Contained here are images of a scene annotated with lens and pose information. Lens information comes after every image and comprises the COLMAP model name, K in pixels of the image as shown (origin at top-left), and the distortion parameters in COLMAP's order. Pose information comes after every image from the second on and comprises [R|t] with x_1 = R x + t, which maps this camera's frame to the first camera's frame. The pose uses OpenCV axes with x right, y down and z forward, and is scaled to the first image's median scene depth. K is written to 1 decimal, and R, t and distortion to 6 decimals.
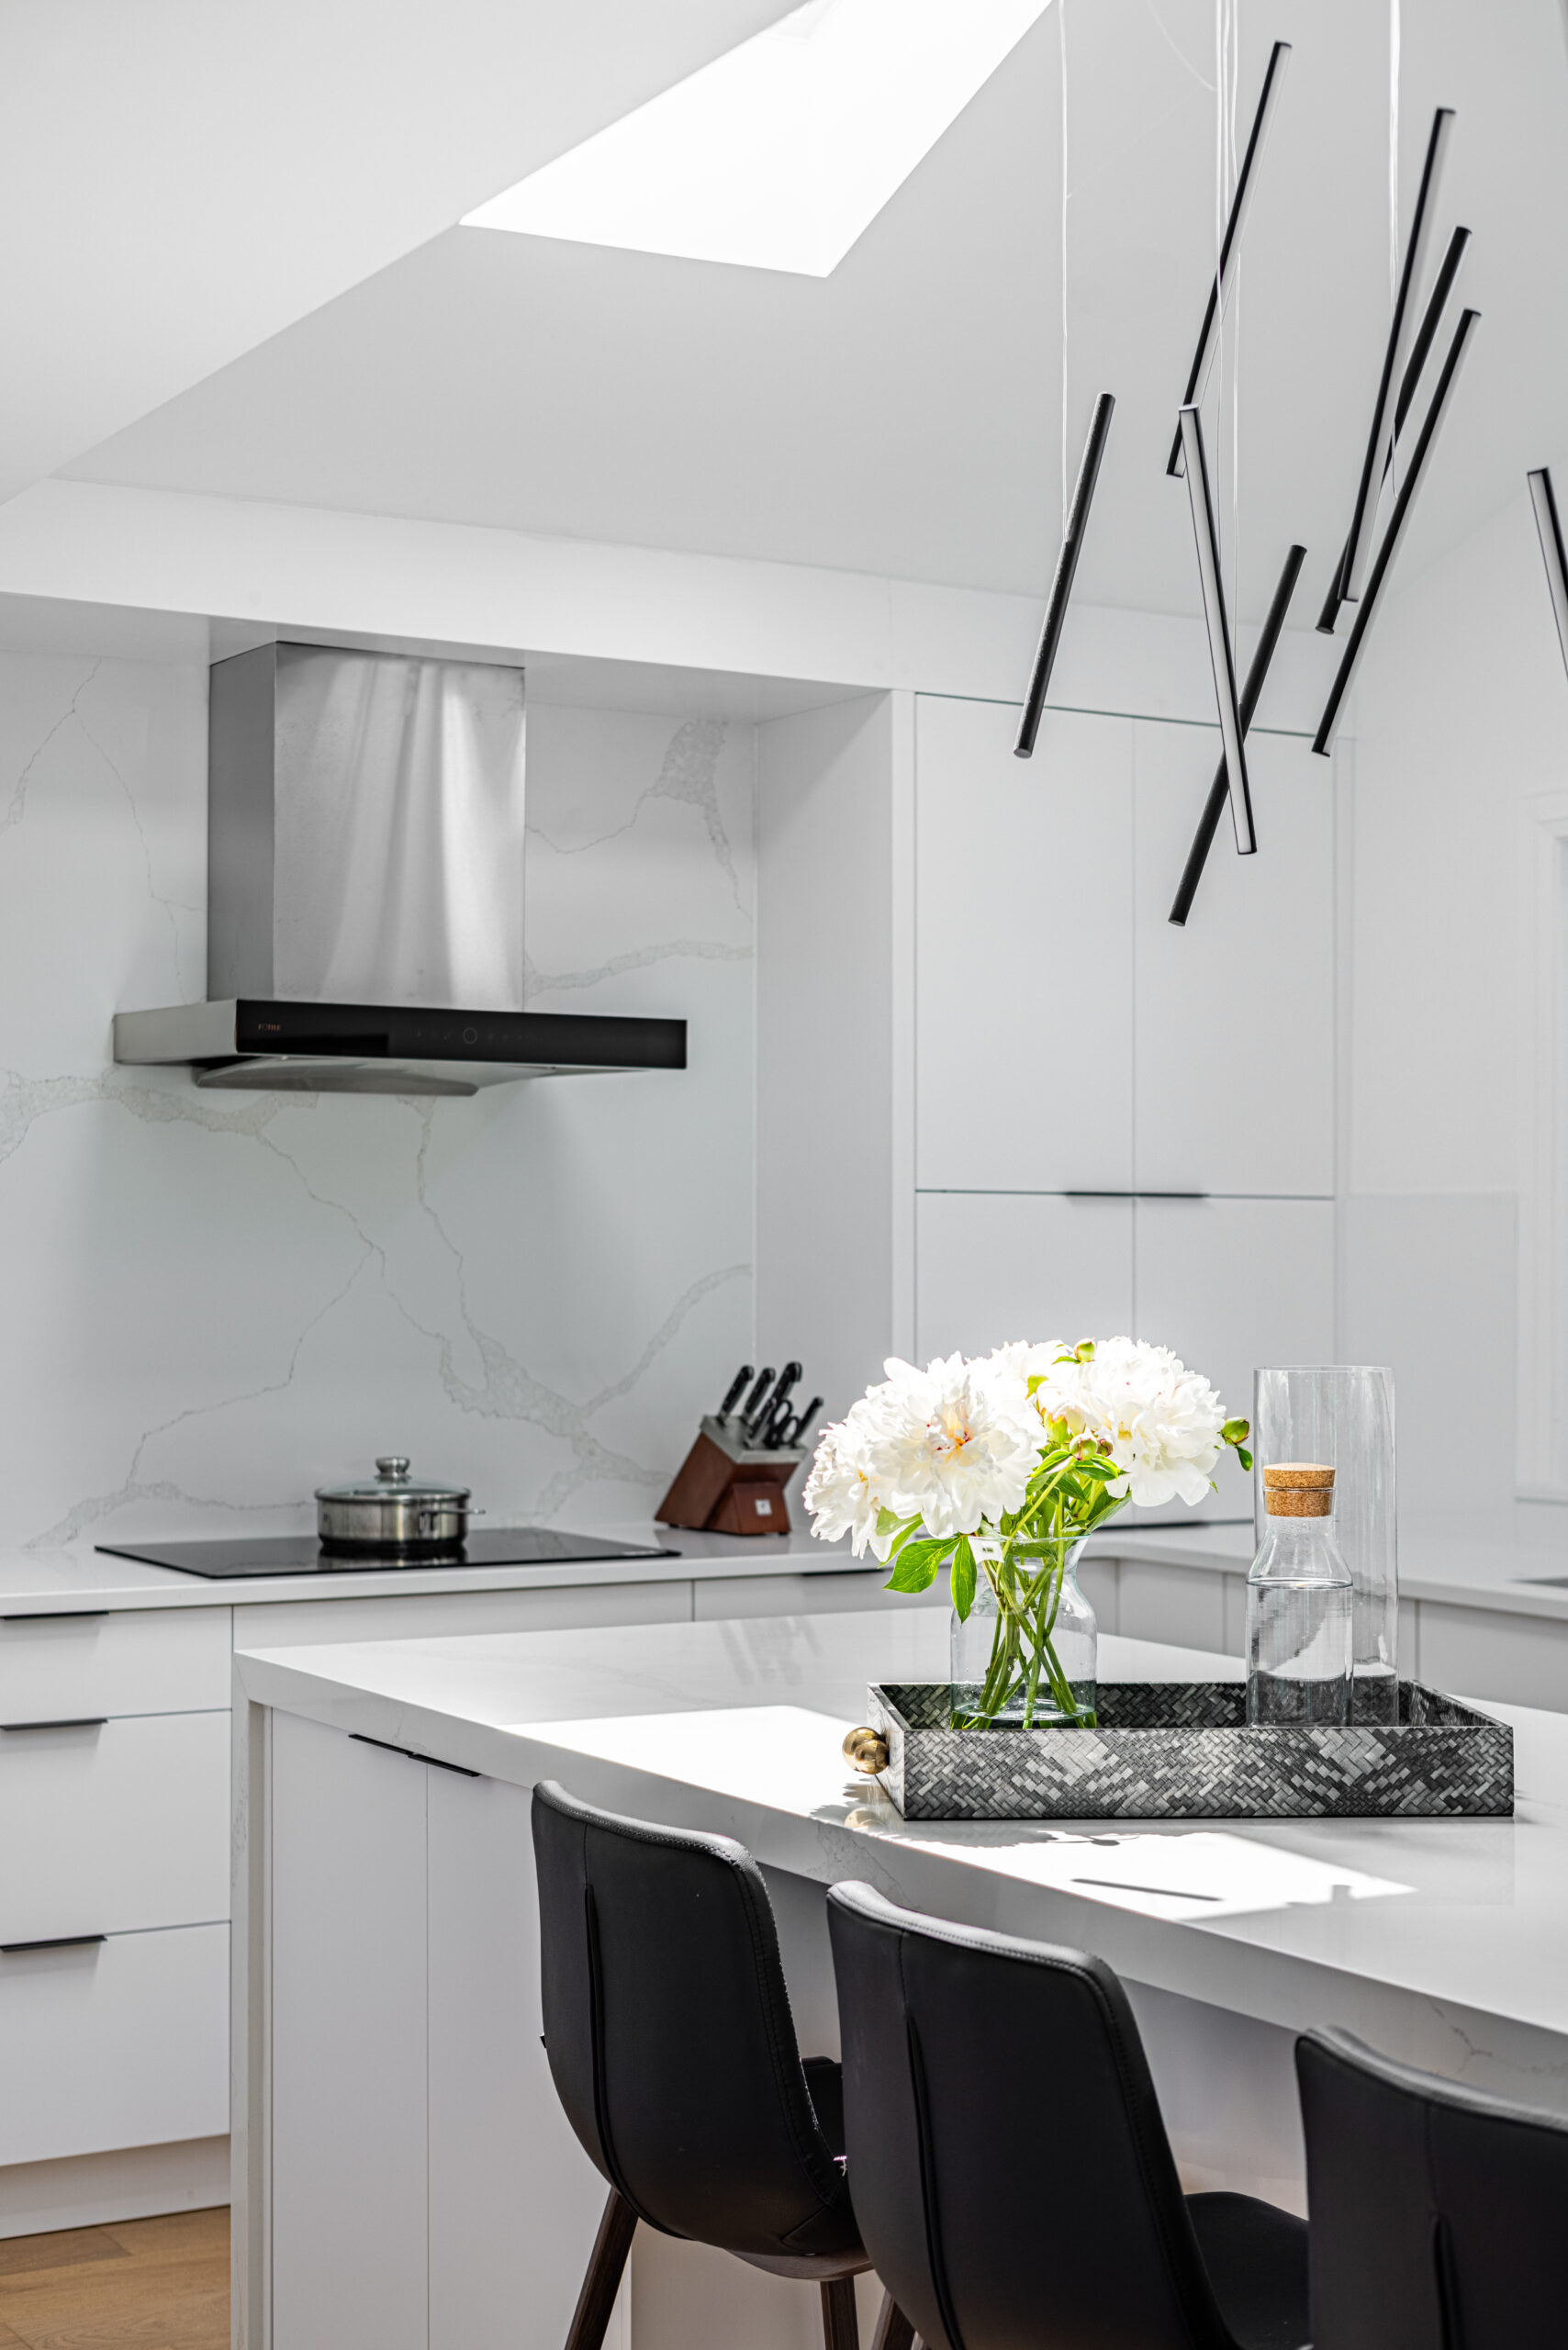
lens RADIAL K [[3336.6, 0, 777.3], [0, 3336.6, 1177.6], [0, 0, 1]] dist [-0.030399, 0.000000]
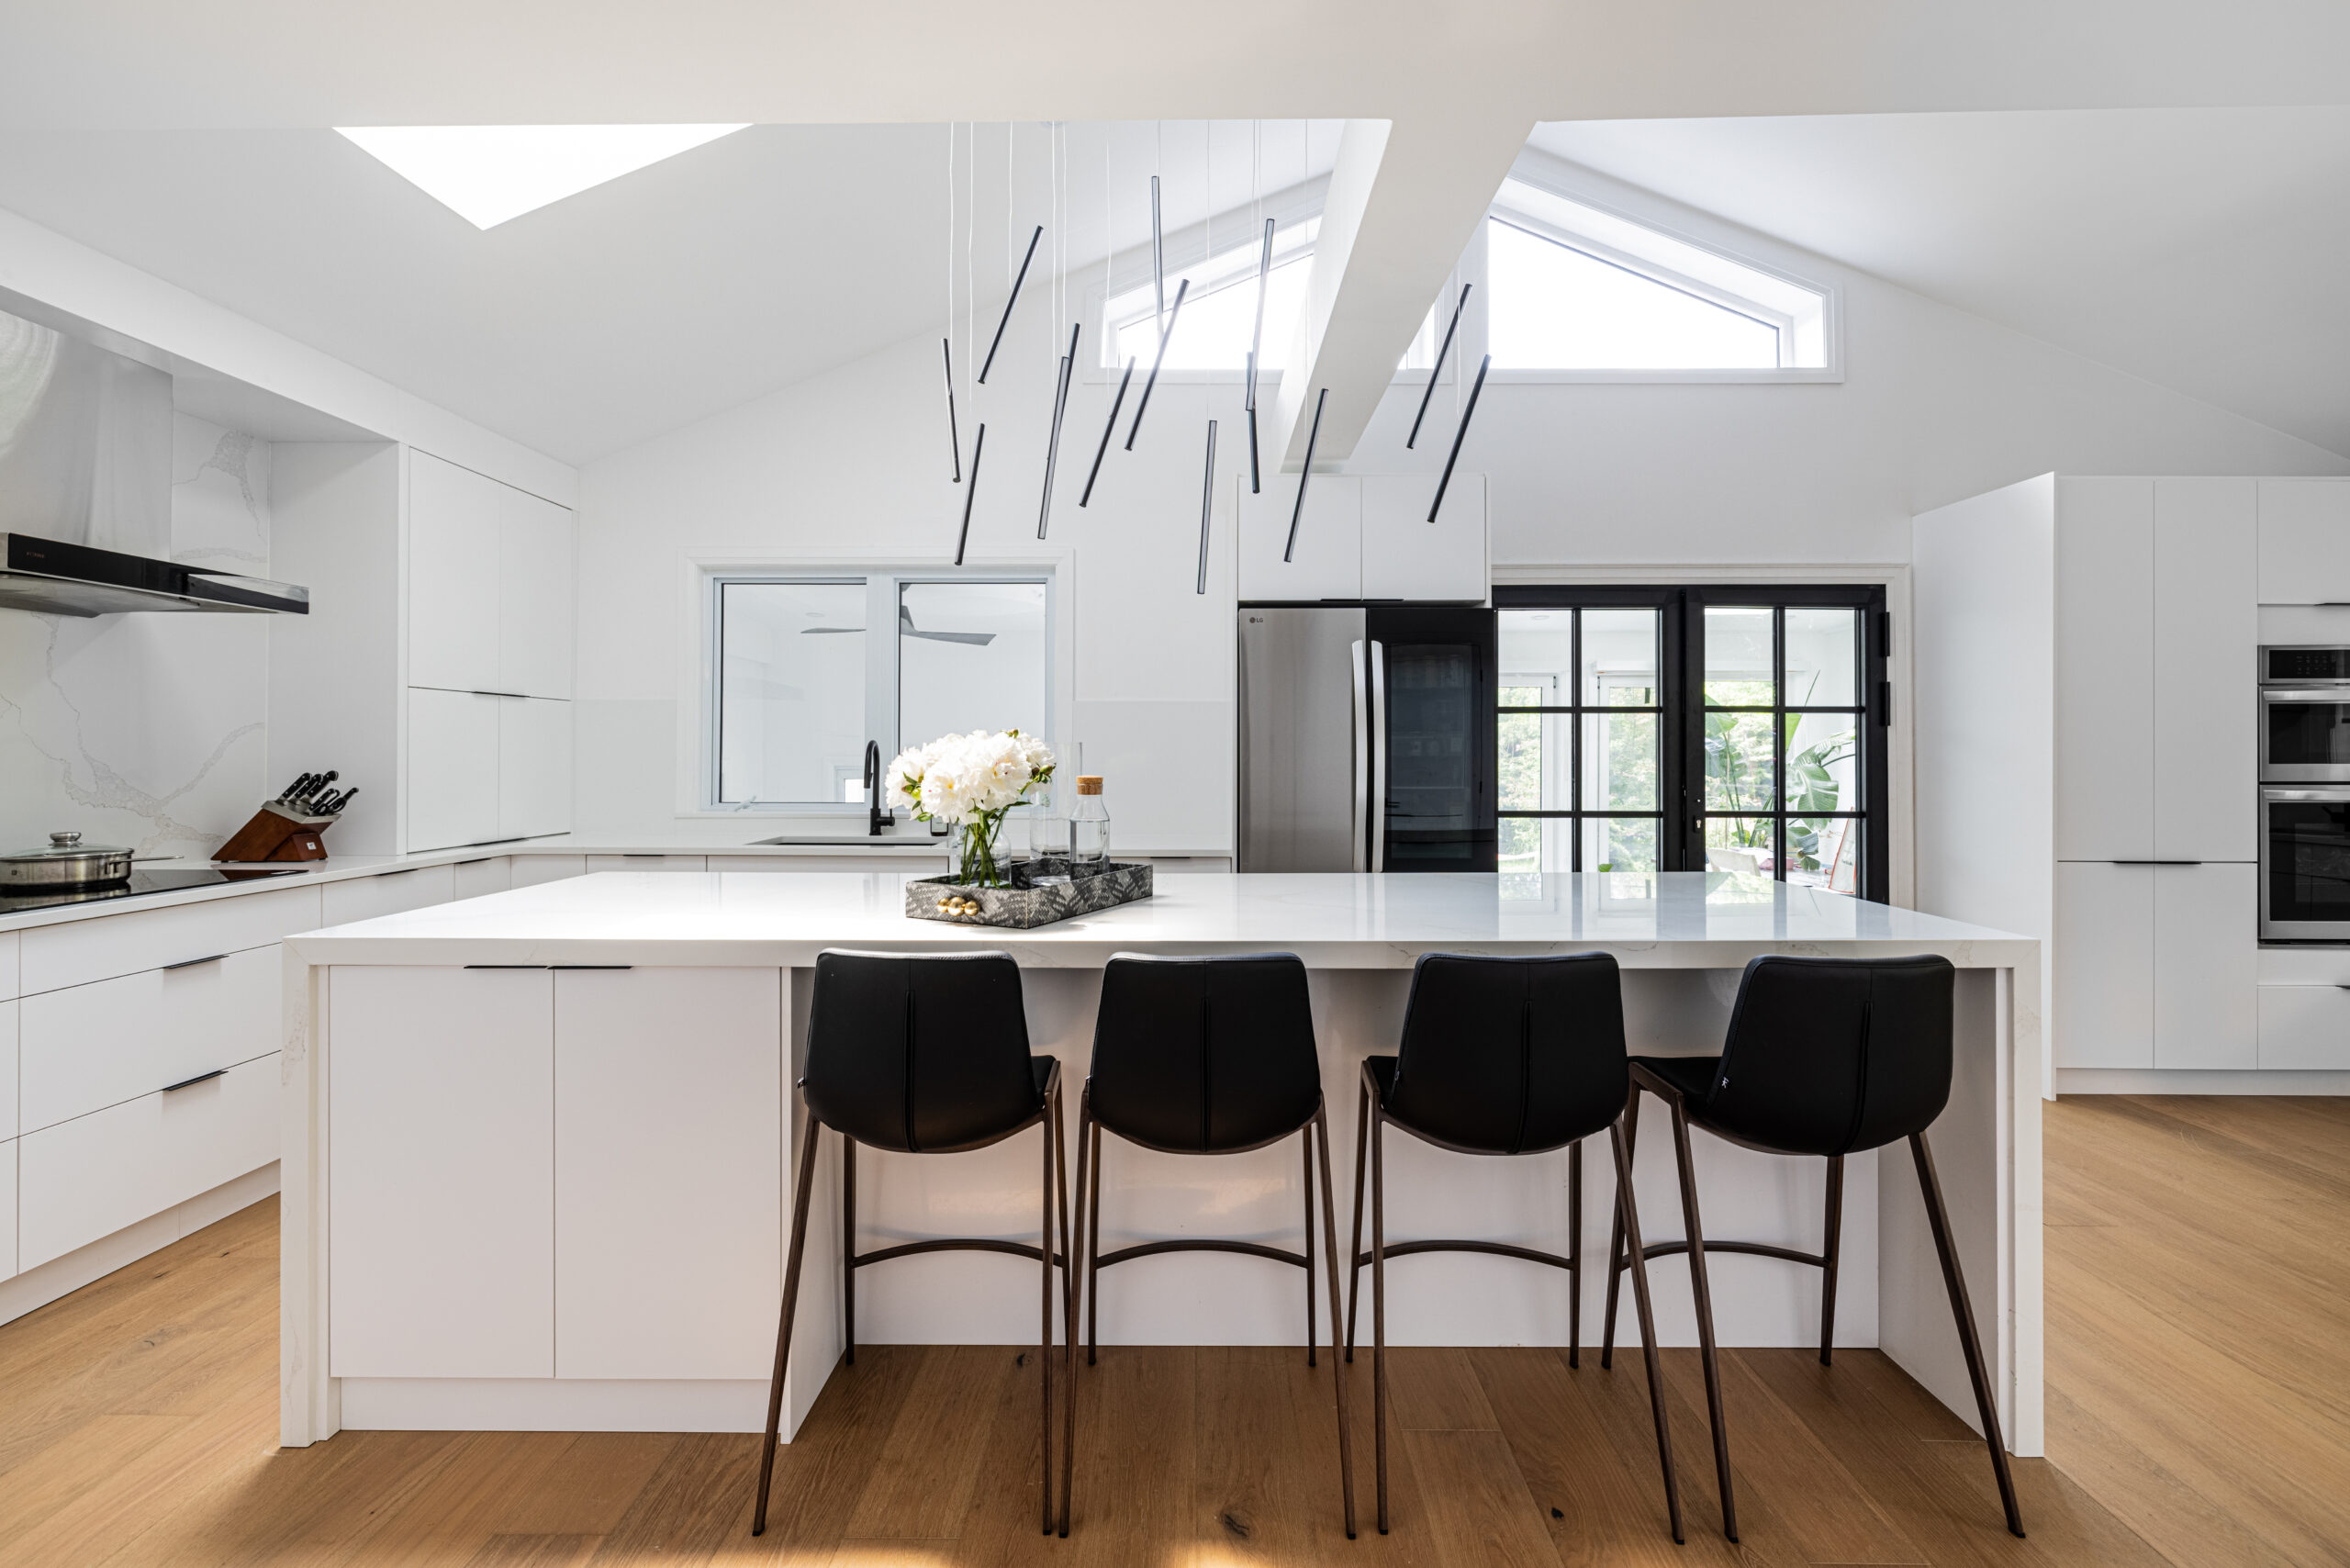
lens RADIAL K [[986.6, 0, 1191.9], [0, 986.6, 735.8], [0, 0, 1]] dist [0.002488, -0.000857]
pose [[0.517596, 0.007064, 0.855596, -0.244274], [-0.013882, 0.999904, 0.000143, 0.029052], [-0.855513, -0.011951, 0.517644, 0.278444]]
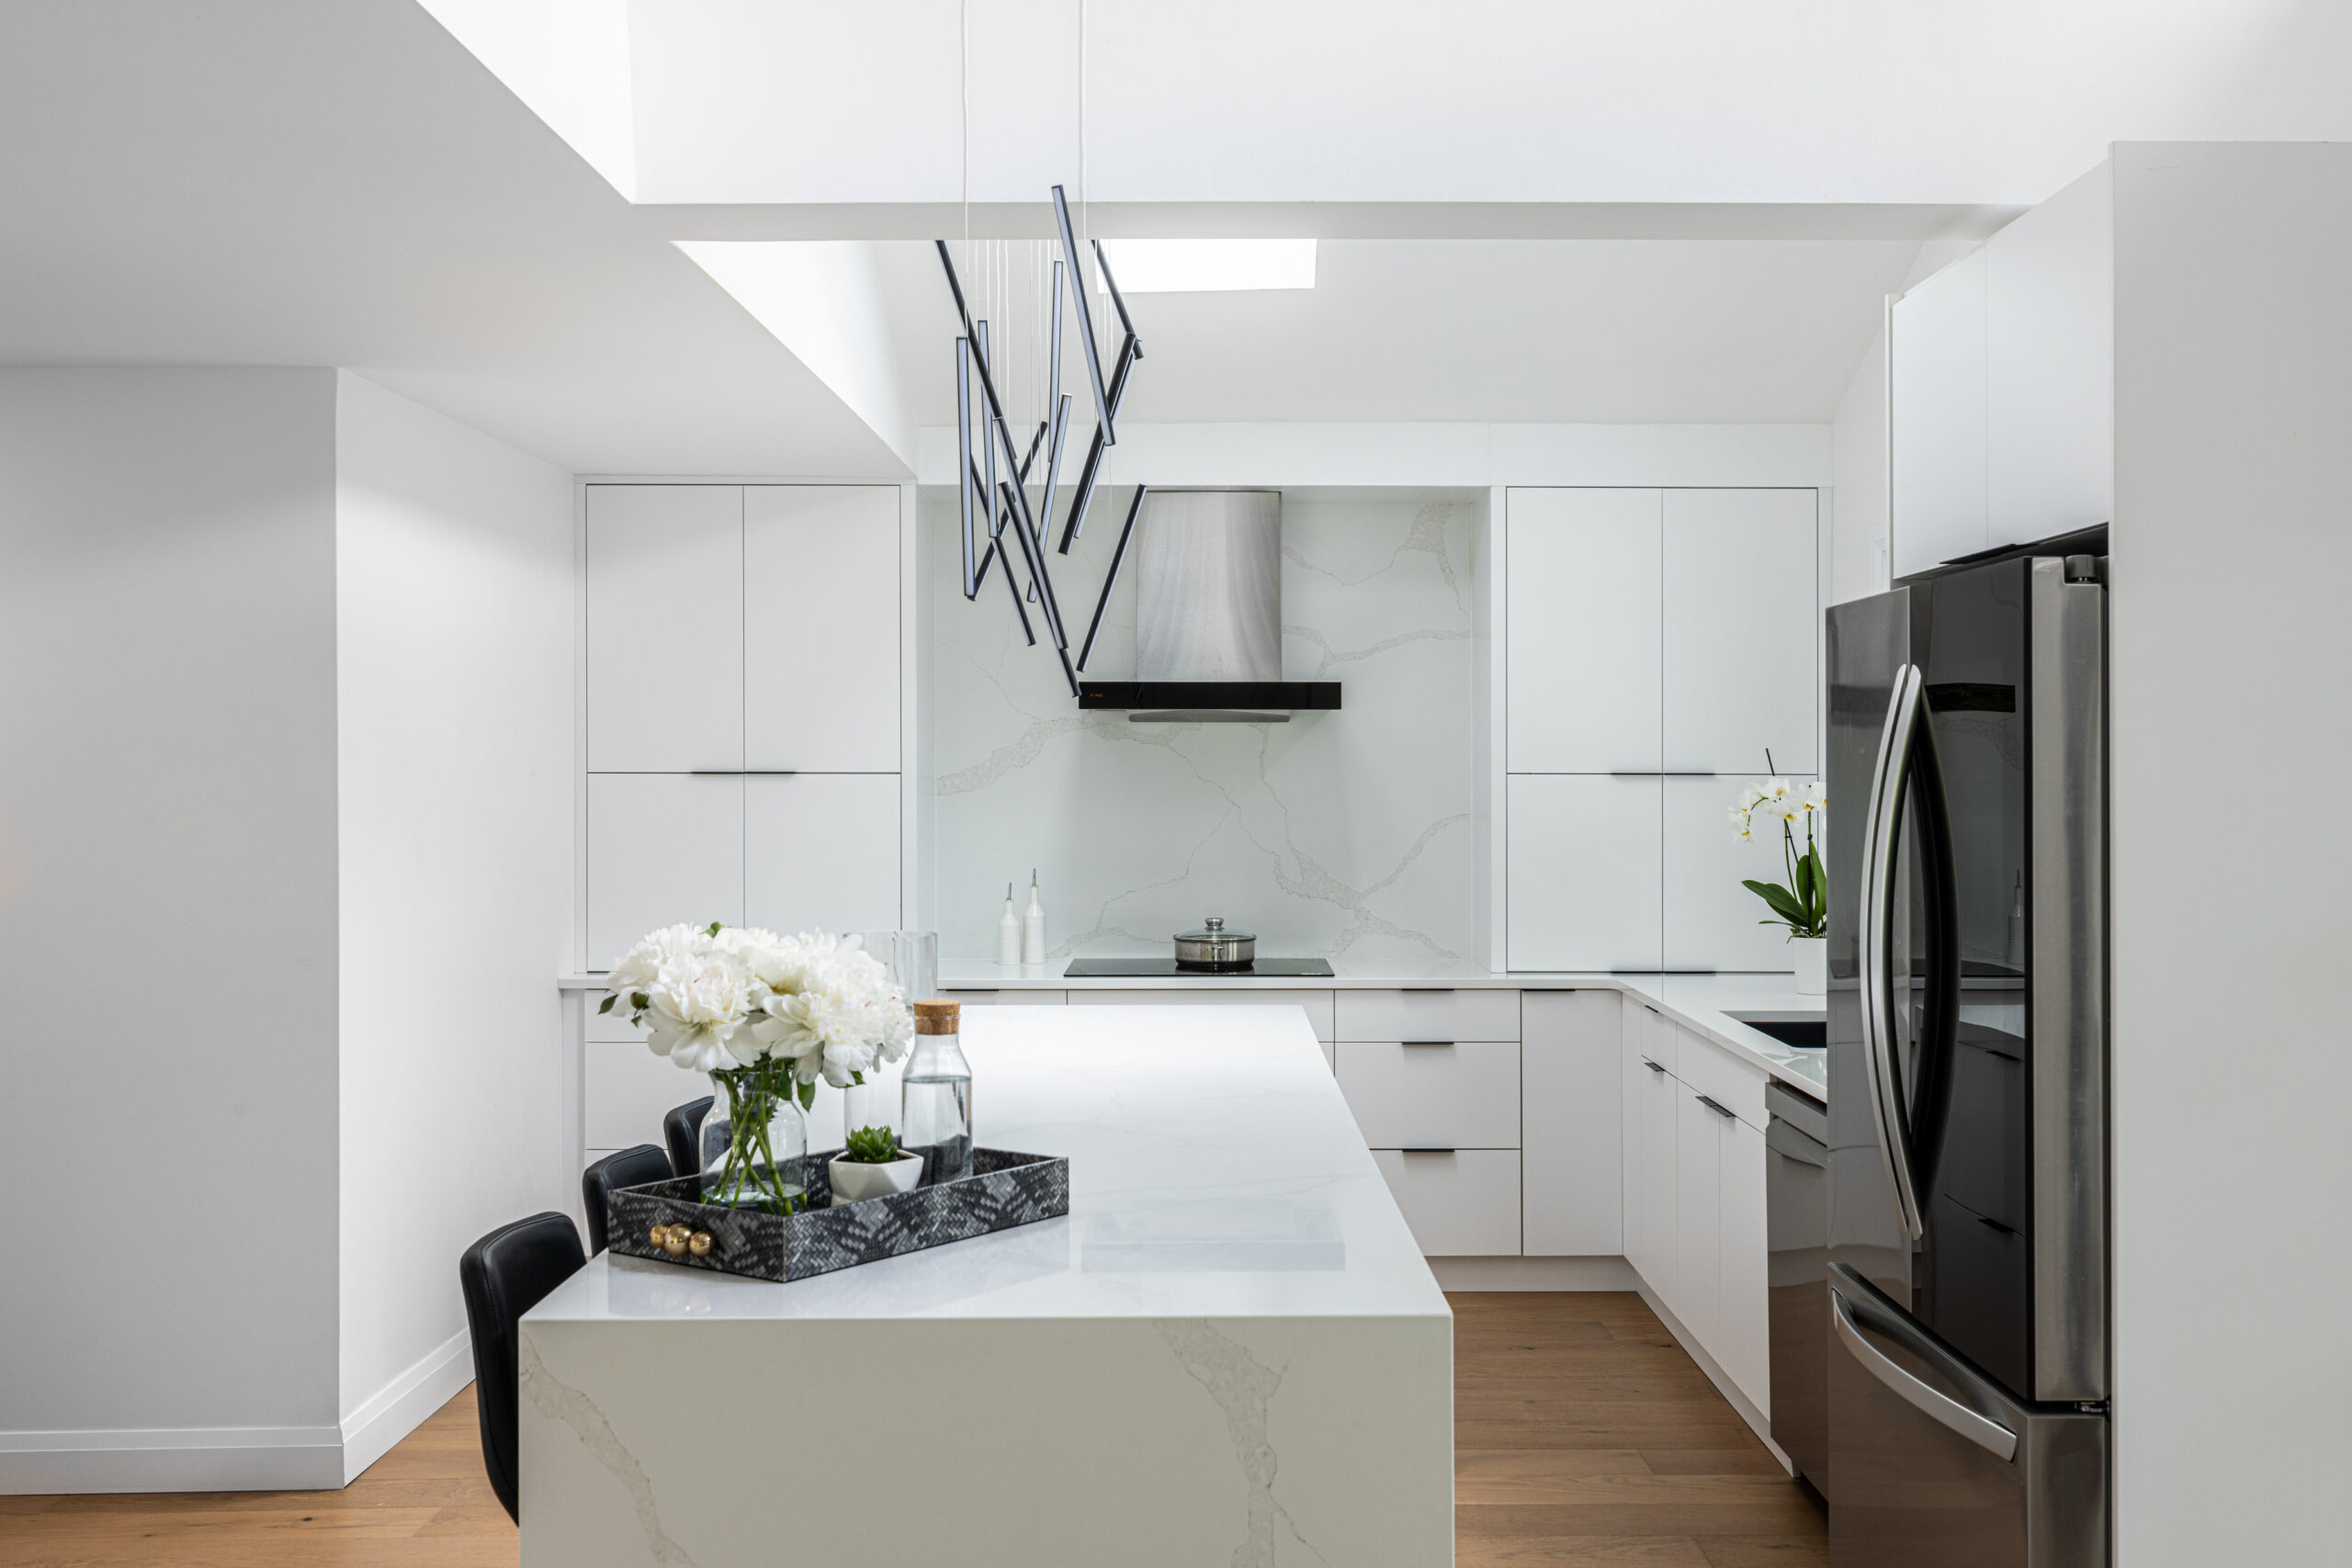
lens RADIAL K [[2341.6, 0, 1192.2], [0, 2341.6, 774.9], [0, 0, 1]] dist [-0.022708, 0.000000]
pose [[0.868125, -0.004543, -0.496325, 0.530877], [0.015028, 0.999740, 0.017134, -0.019512], [0.496118, -0.022333, 0.867968, -0.152683]]
